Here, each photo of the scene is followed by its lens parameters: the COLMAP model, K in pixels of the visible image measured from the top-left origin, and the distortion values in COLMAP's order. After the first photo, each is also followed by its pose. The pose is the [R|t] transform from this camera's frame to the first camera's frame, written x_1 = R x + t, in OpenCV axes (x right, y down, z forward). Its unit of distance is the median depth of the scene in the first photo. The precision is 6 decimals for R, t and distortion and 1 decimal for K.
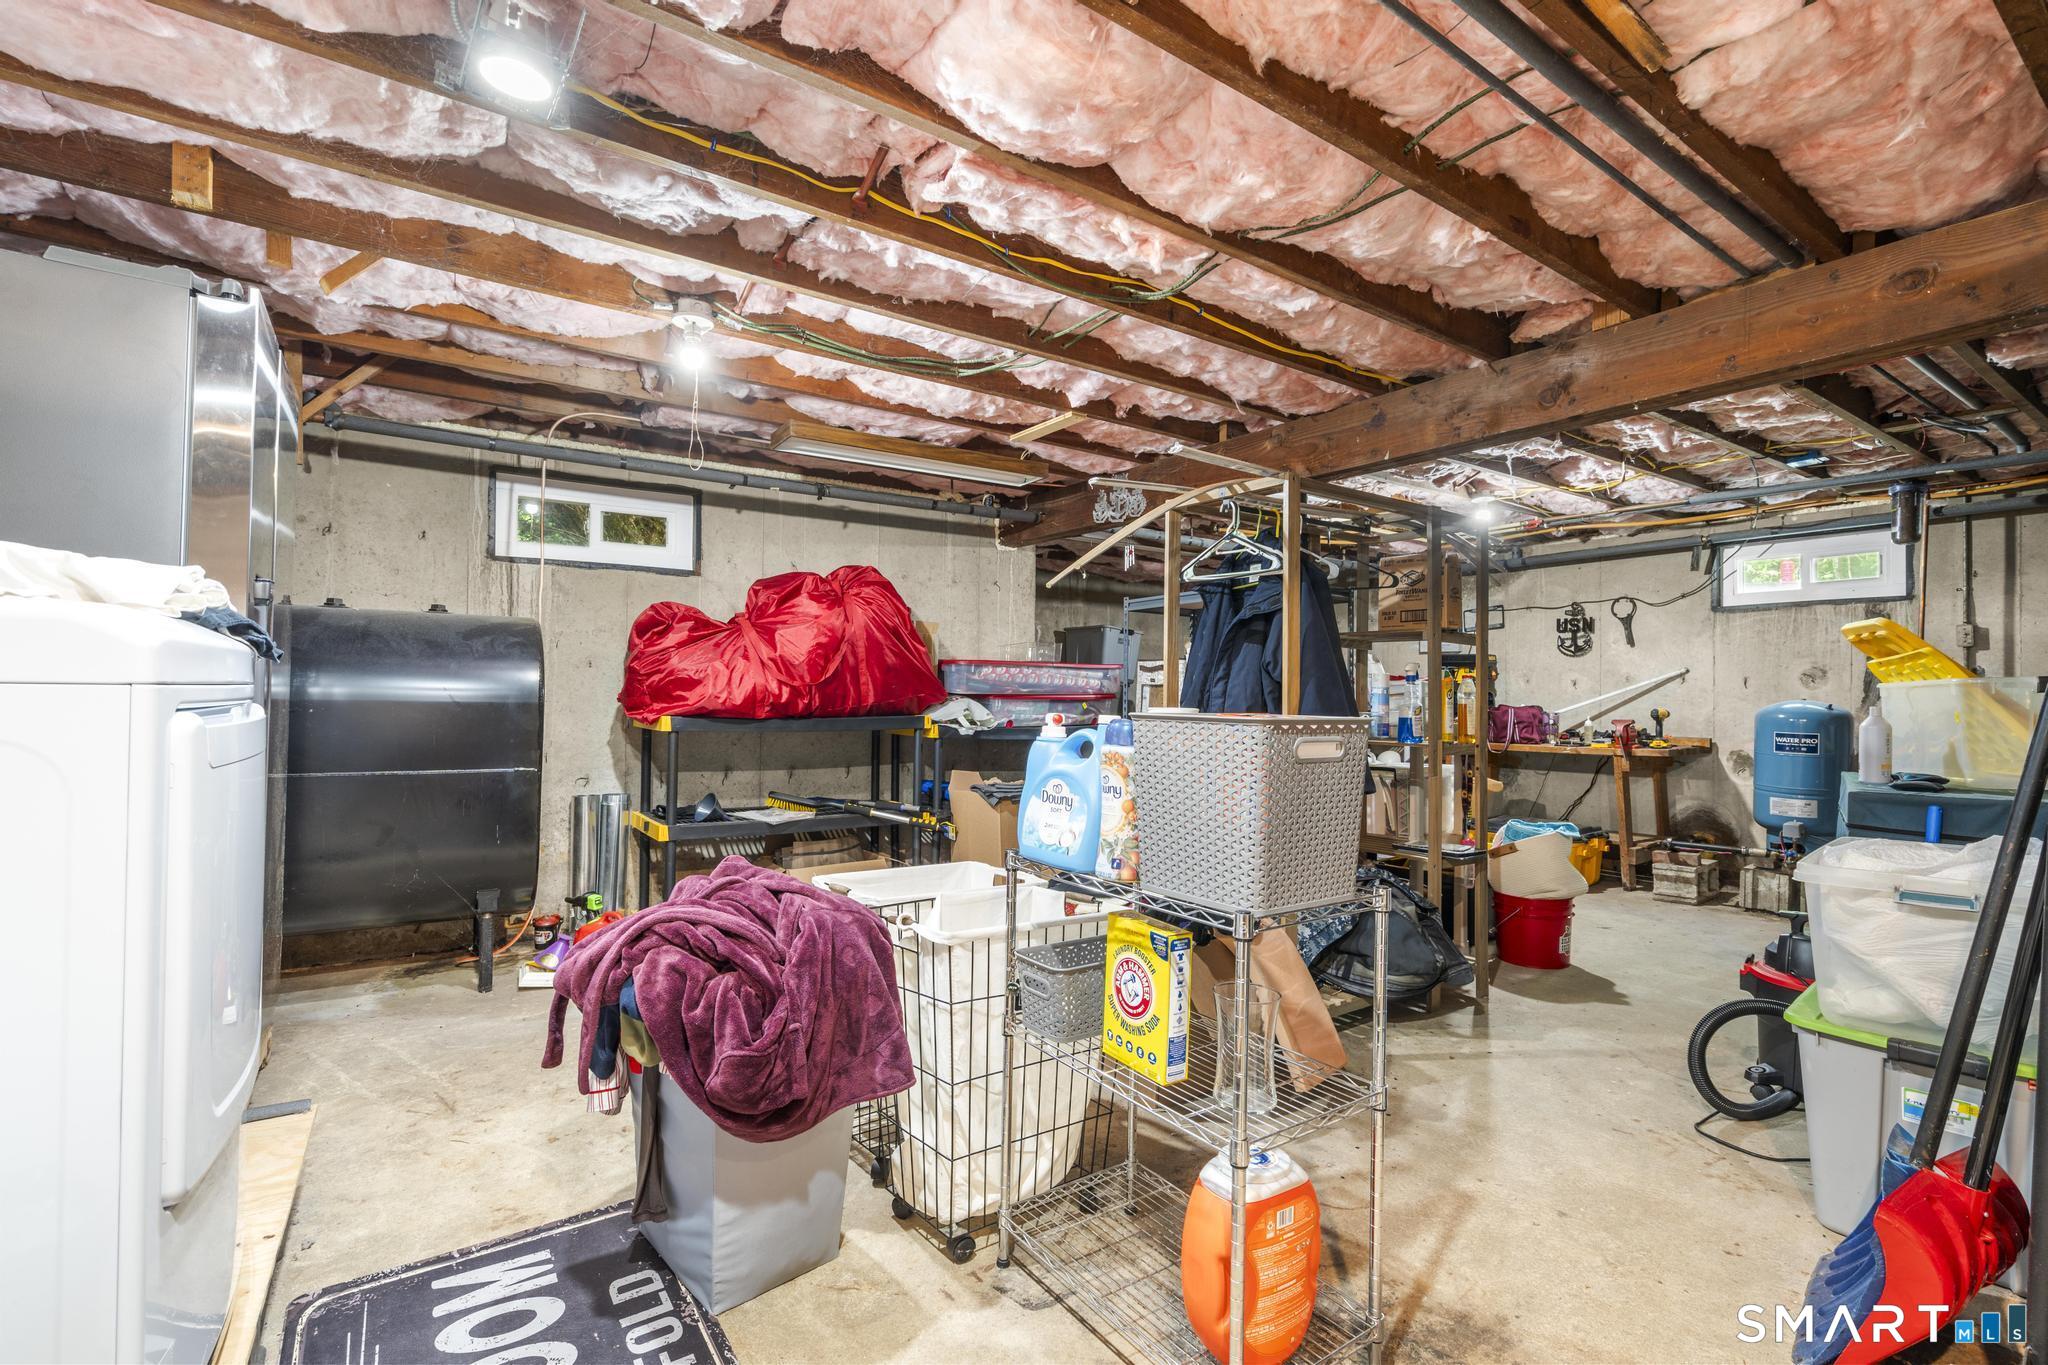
lens RADIAL K [[920.5, 0, 1018.3], [0, 920.5, 684.1], [0, 0, 1]] dist [-0.008040, 0.004282]
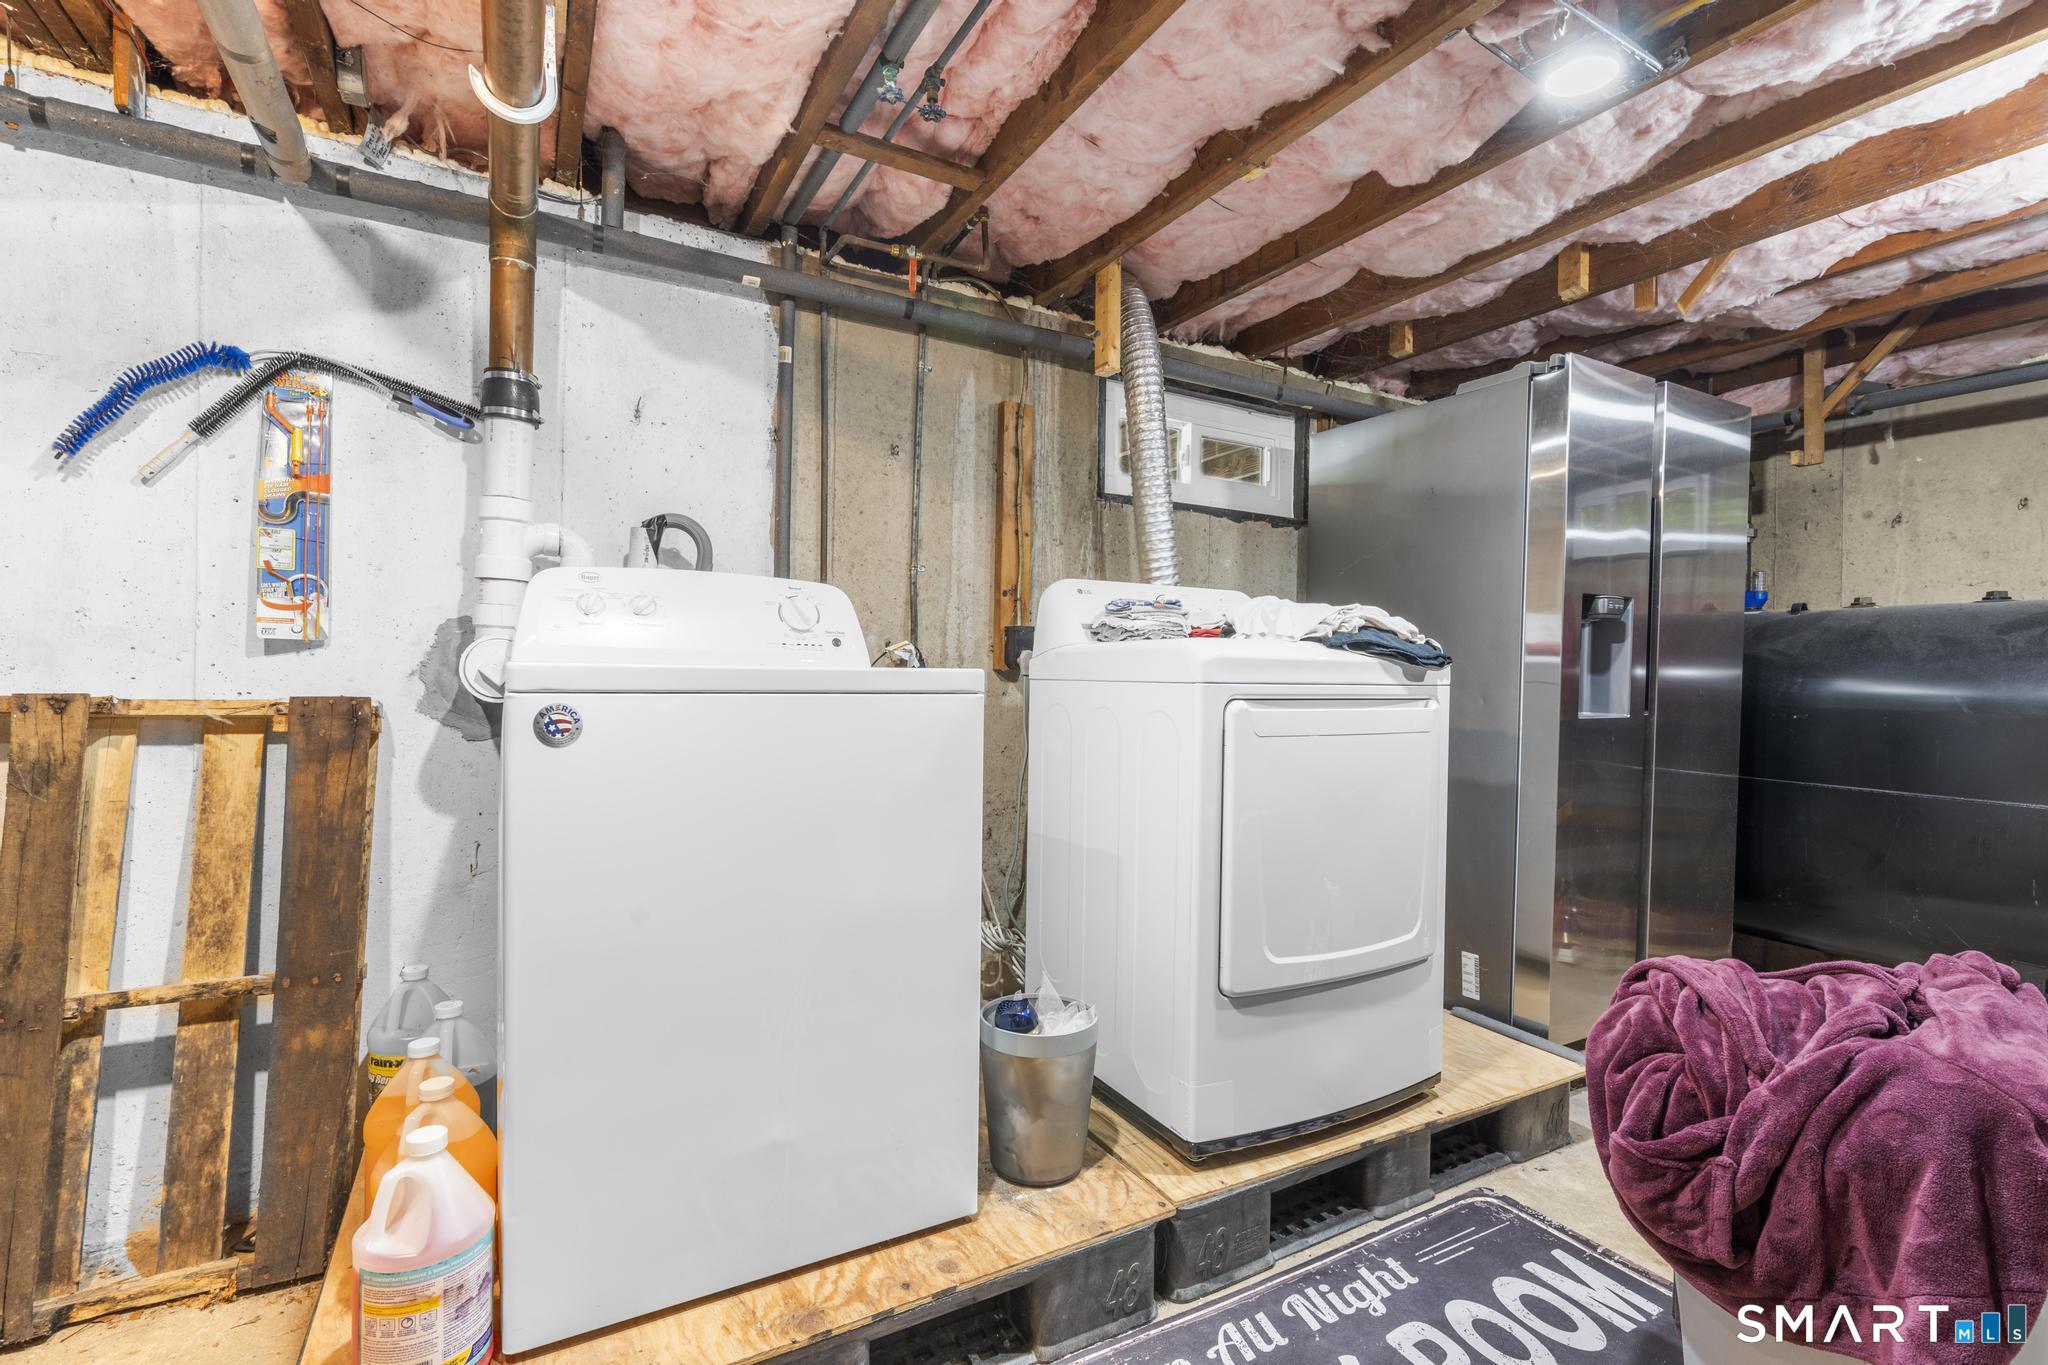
lens RADIAL K [[920.5, 0, 1017.9], [0, 920.5, 676.6], [0, 0, 1]] dist [-0.008040, 0.004282]
pose [[-0.090305, -0.012841, -0.995831, 0.395451], [-0.009929, 0.999879, -0.011993, 0.008689], [0.995865, 0.008804, -0.090421, 0.387196]]
